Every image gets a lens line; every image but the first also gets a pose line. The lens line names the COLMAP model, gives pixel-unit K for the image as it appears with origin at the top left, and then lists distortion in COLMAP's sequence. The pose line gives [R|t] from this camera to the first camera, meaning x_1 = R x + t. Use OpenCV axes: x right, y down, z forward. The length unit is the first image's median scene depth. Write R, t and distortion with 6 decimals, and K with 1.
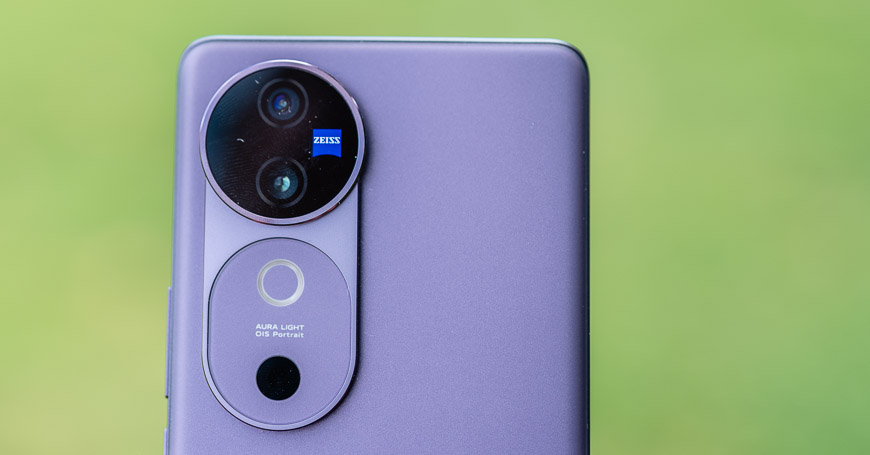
lens RADIAL K [[1221.5, 0, 435.0], [0, 1221.5, 226.2], [0, 0, 1]] dist [0.023036, 0.000000]
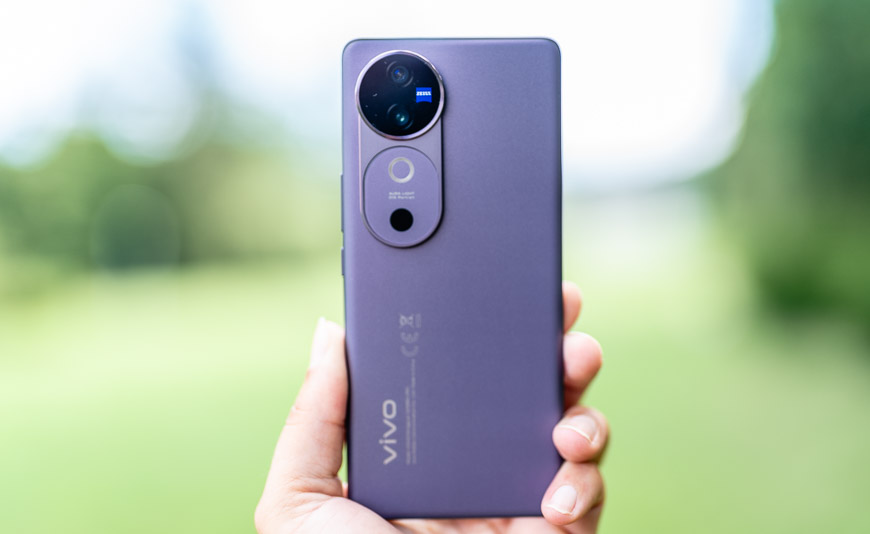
lens RADIAL K [[1242.1, 0, 436.4], [0, 1242.1, 268.1], [0, 0, 1]] dist [0.042366, 0.000000]
pose [[0.997697, -0.018121, -0.065357, 0.050749], [0.022584, 0.997416, 0.068198, 0.067440], [0.063952, -0.069517, 0.995529, -0.918518]]
